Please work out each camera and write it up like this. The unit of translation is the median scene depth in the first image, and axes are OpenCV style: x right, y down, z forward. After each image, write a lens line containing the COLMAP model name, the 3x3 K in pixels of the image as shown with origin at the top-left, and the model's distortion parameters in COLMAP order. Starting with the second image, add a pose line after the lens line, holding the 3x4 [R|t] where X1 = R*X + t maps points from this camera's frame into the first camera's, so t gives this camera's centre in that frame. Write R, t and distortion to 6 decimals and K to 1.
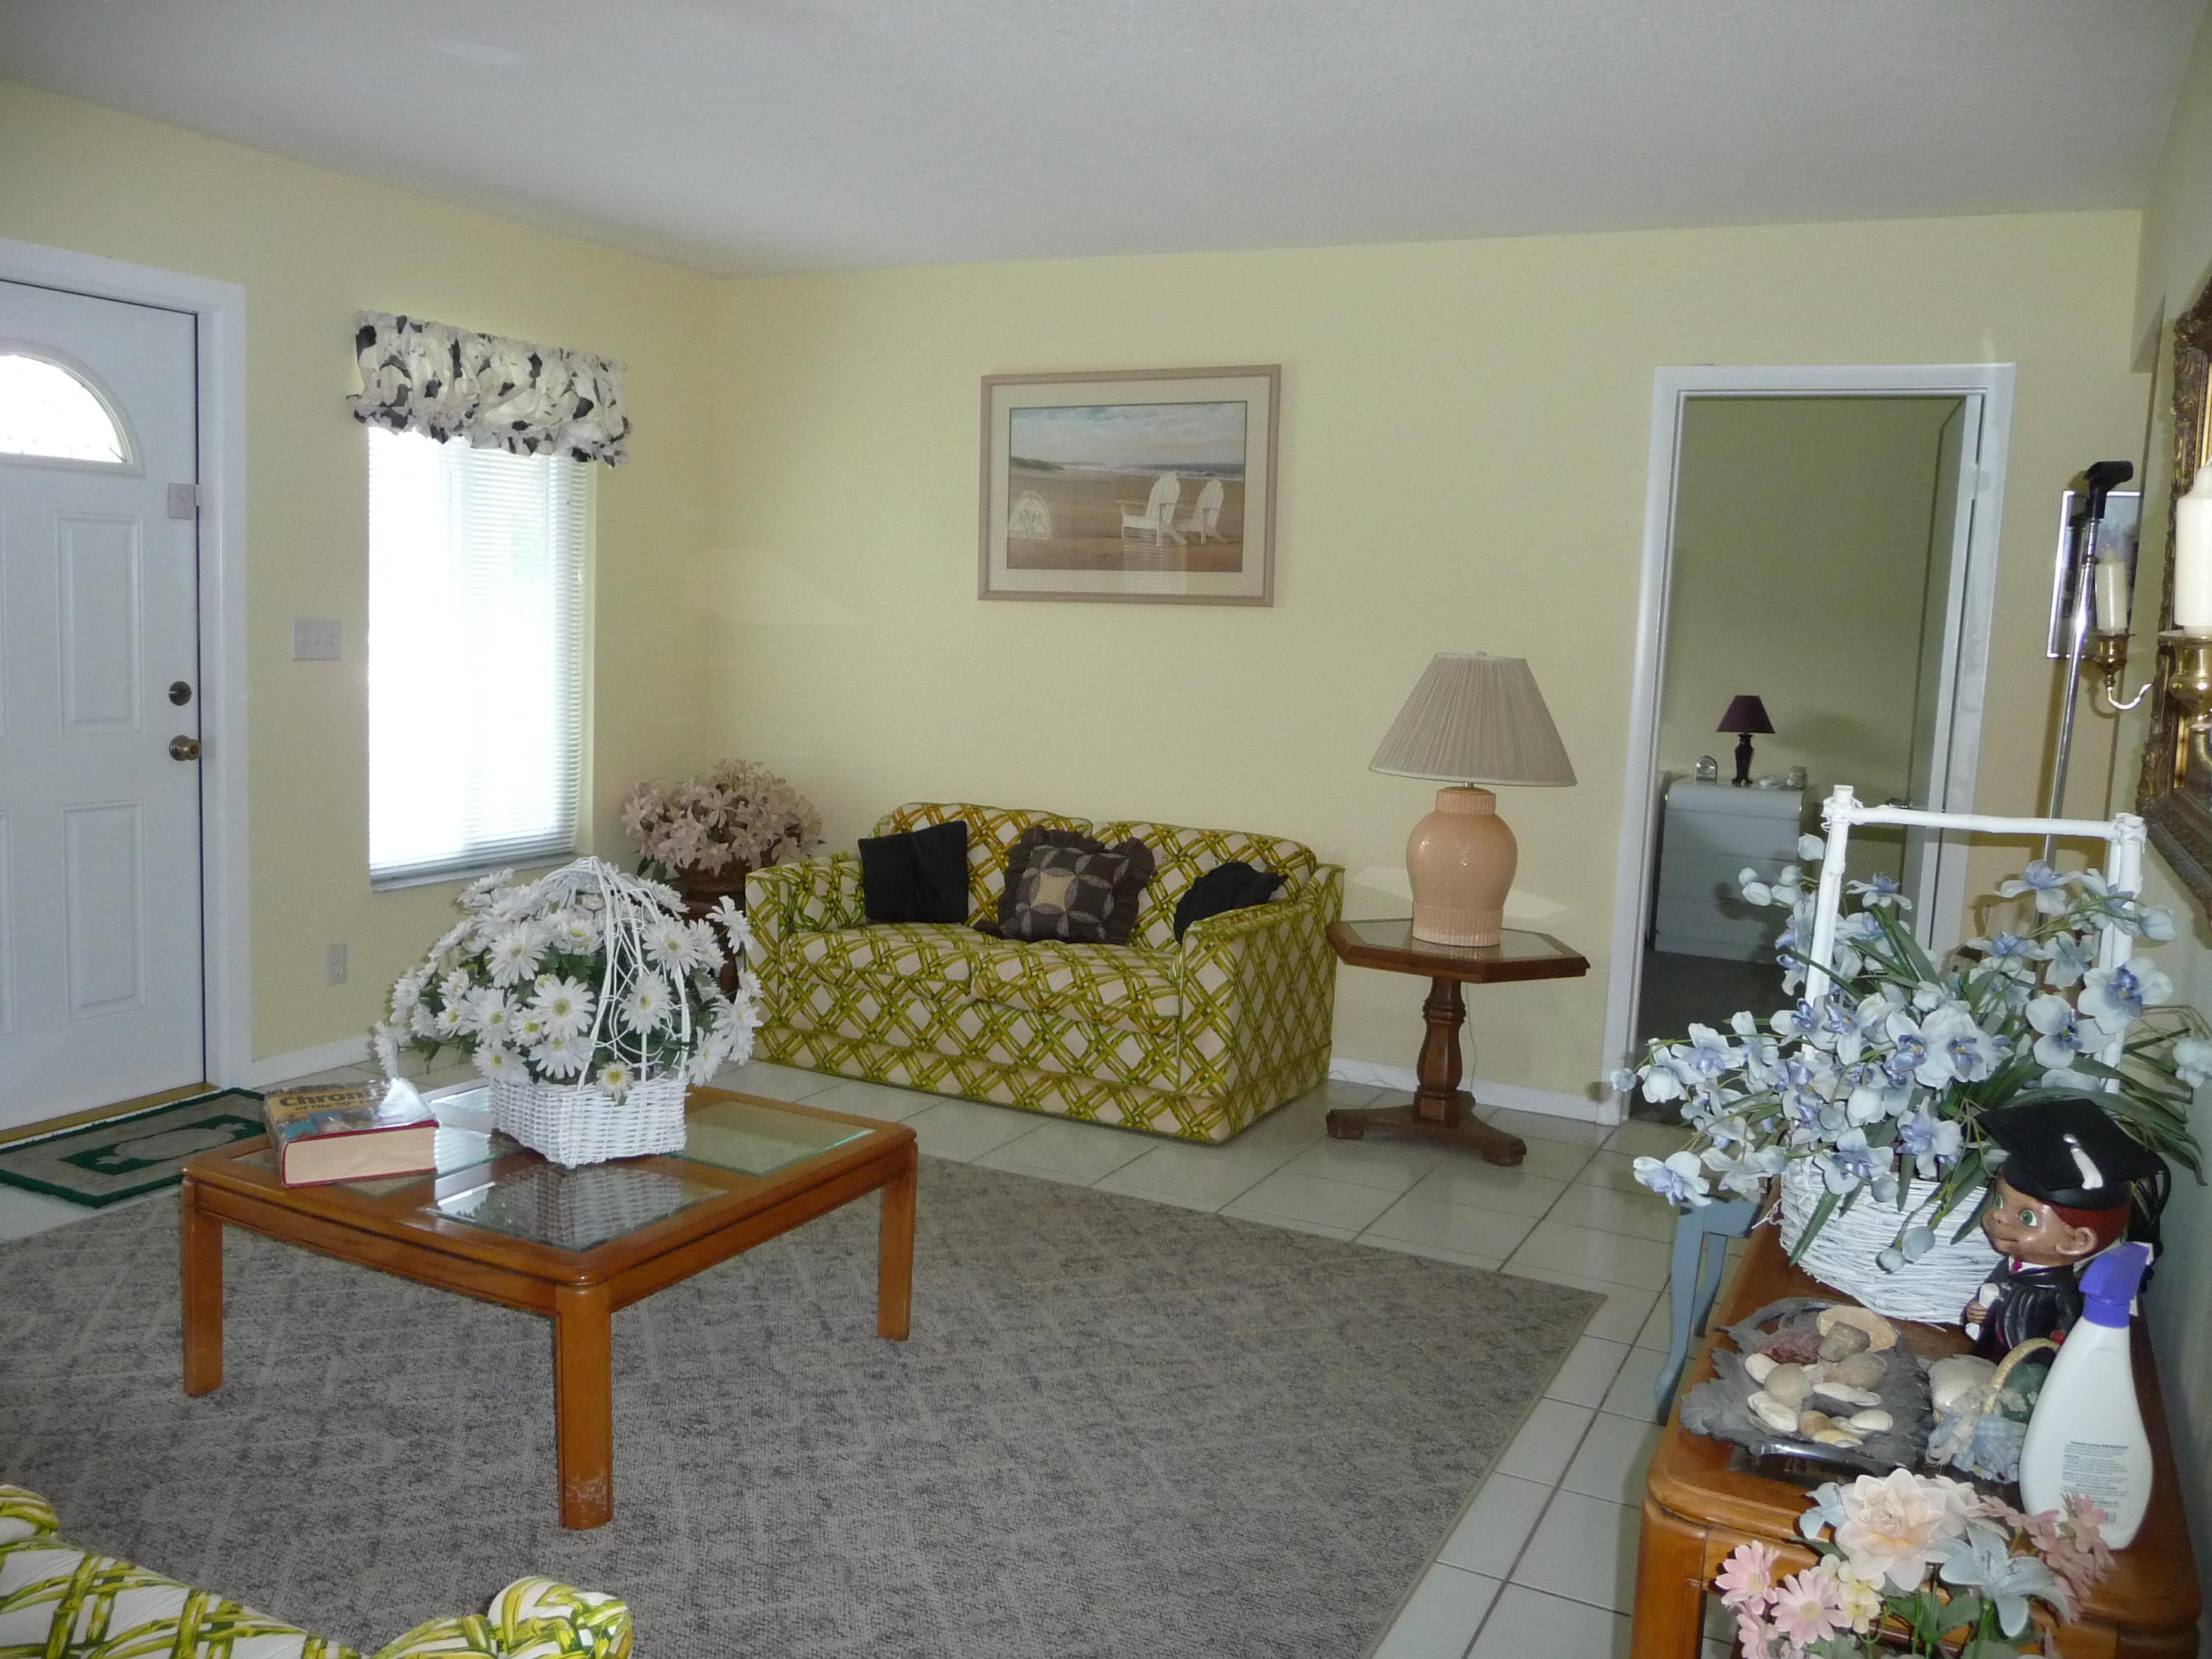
lens RADIAL K [[1812.2, 0, 1107.4], [0, 1812.2, 827.3], [0, 0, 1]] dist [-0.001521, -0.000042]
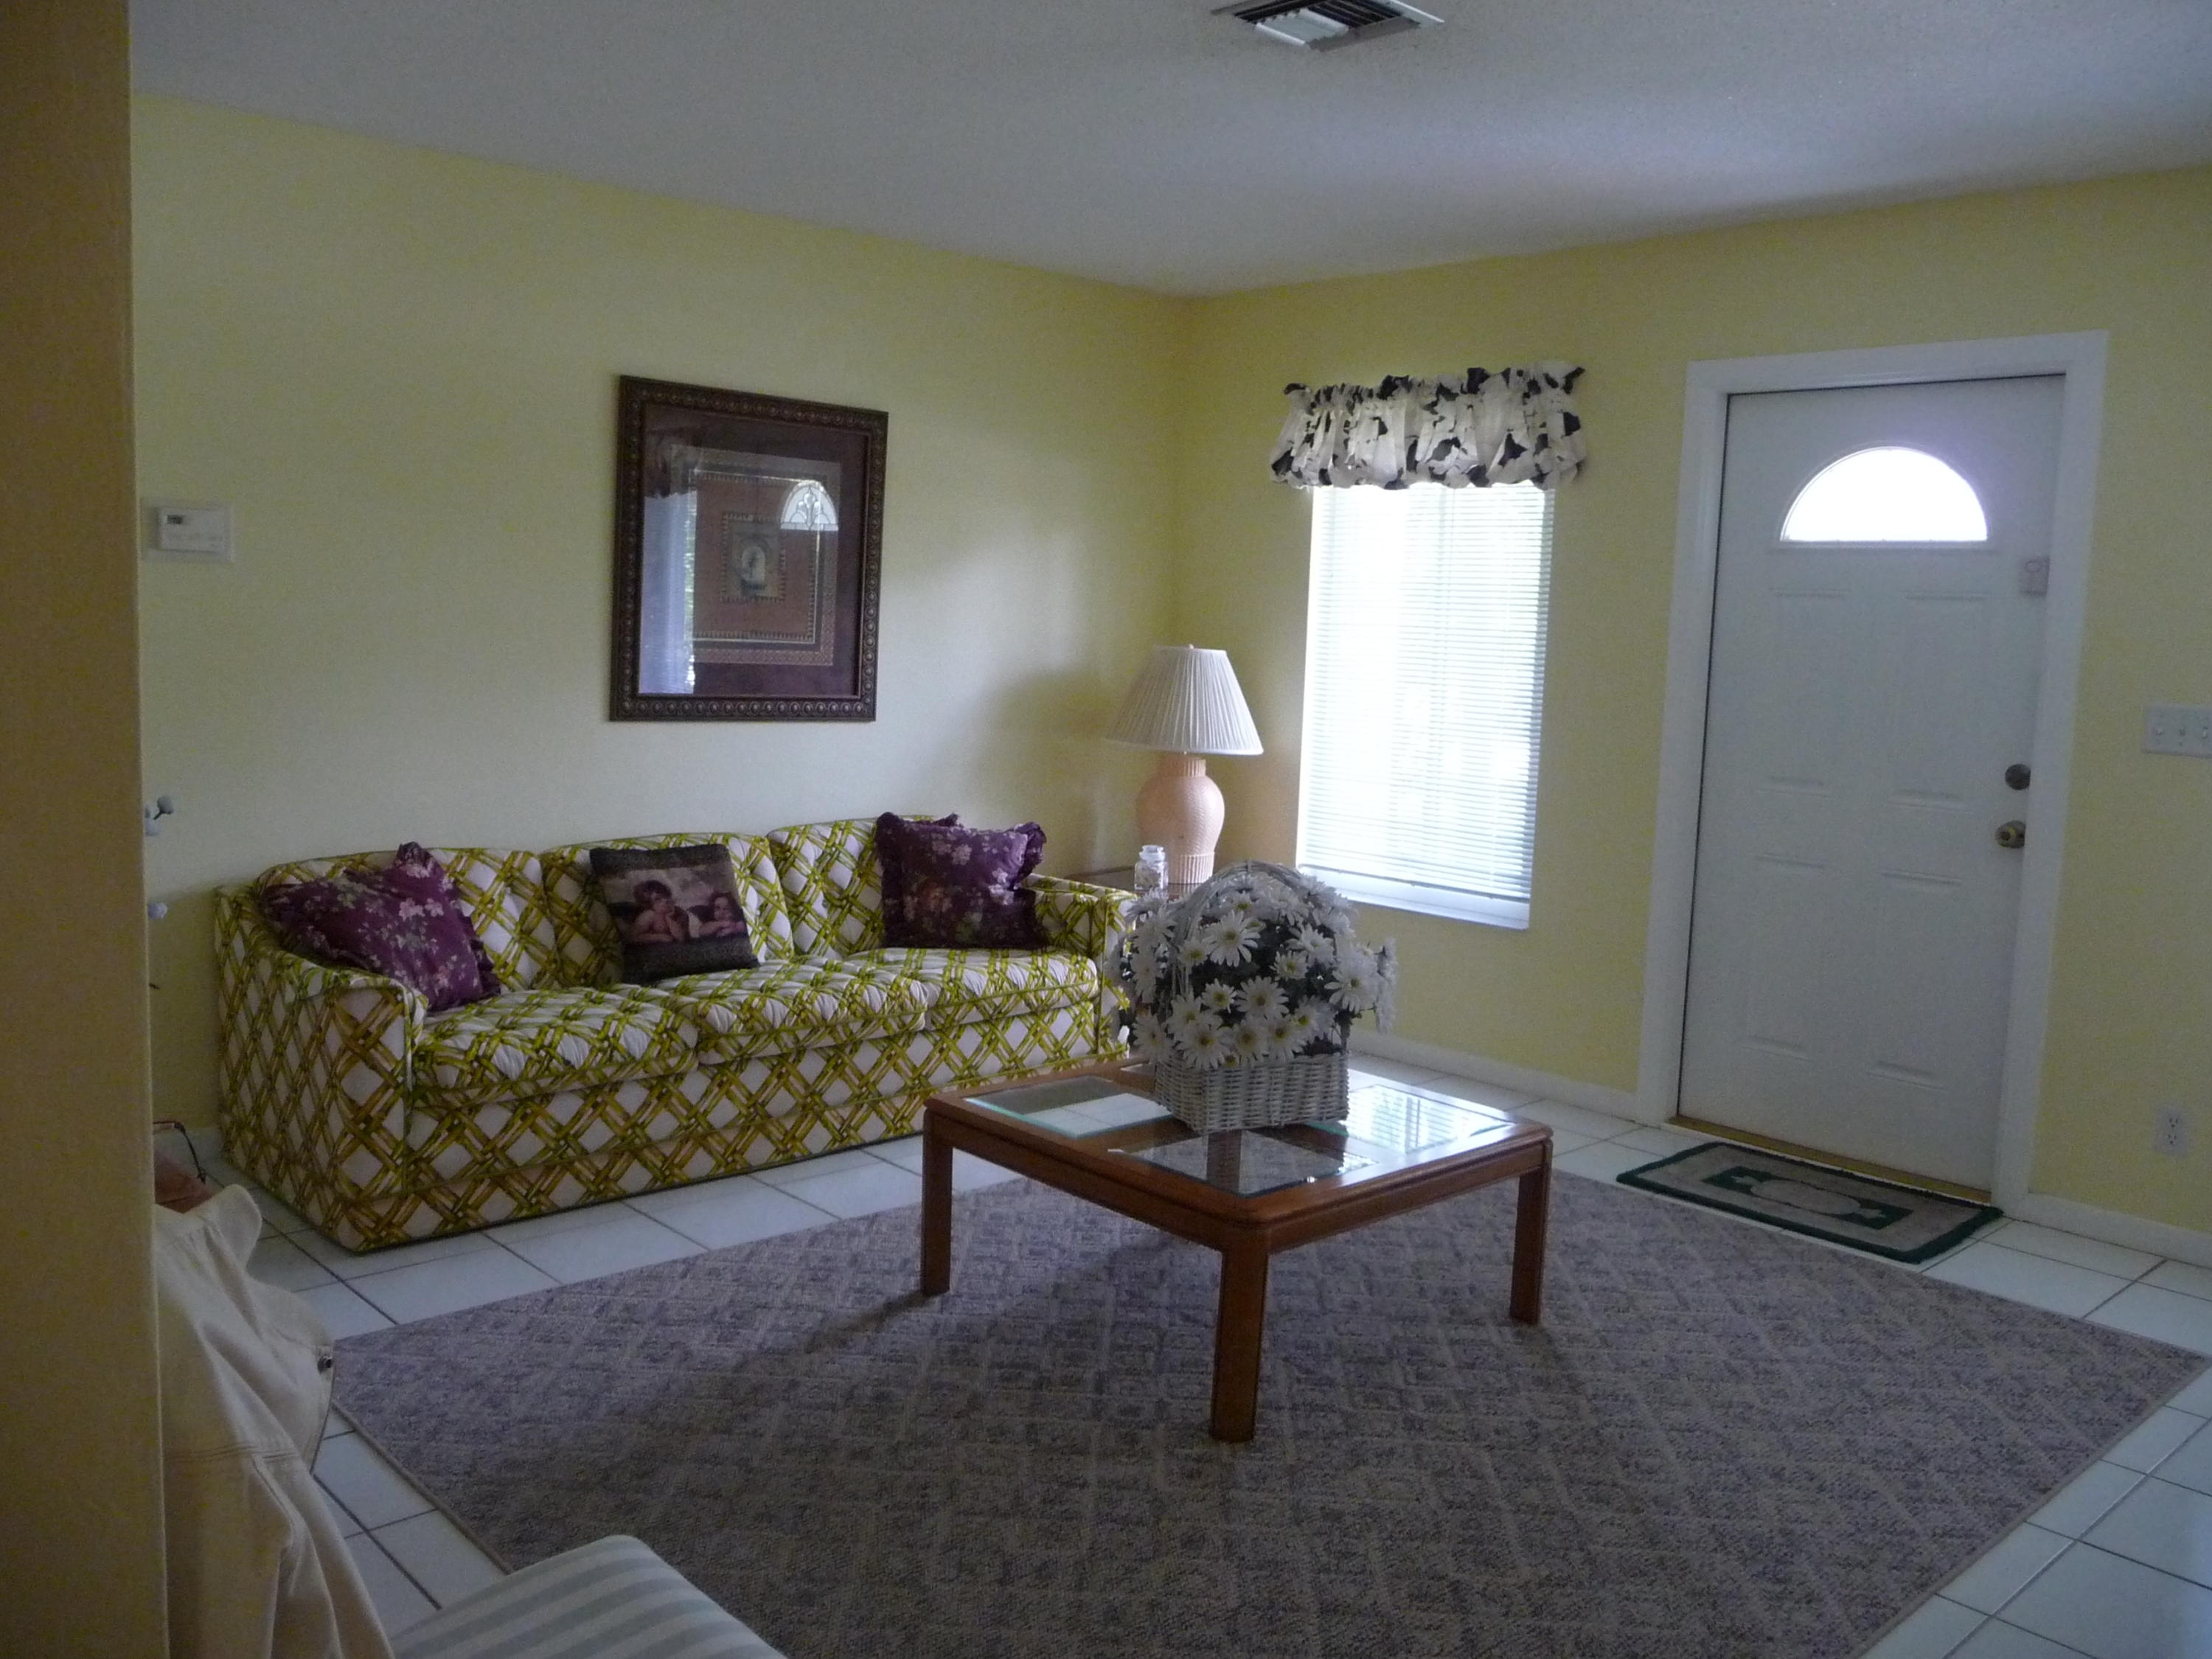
lens RADIAL K [[1812.2, 0, 1109.5], [0, 1812.2, 827.7], [0, 0, 1]] dist [-0.001521, -0.000042]
pose [[-0.333125, 0.063240, -0.940759, 0.554710], [-0.181895, 0.974696, 0.129930, -0.087879], [0.925171, 0.214402, -0.313193, 0.891719]]
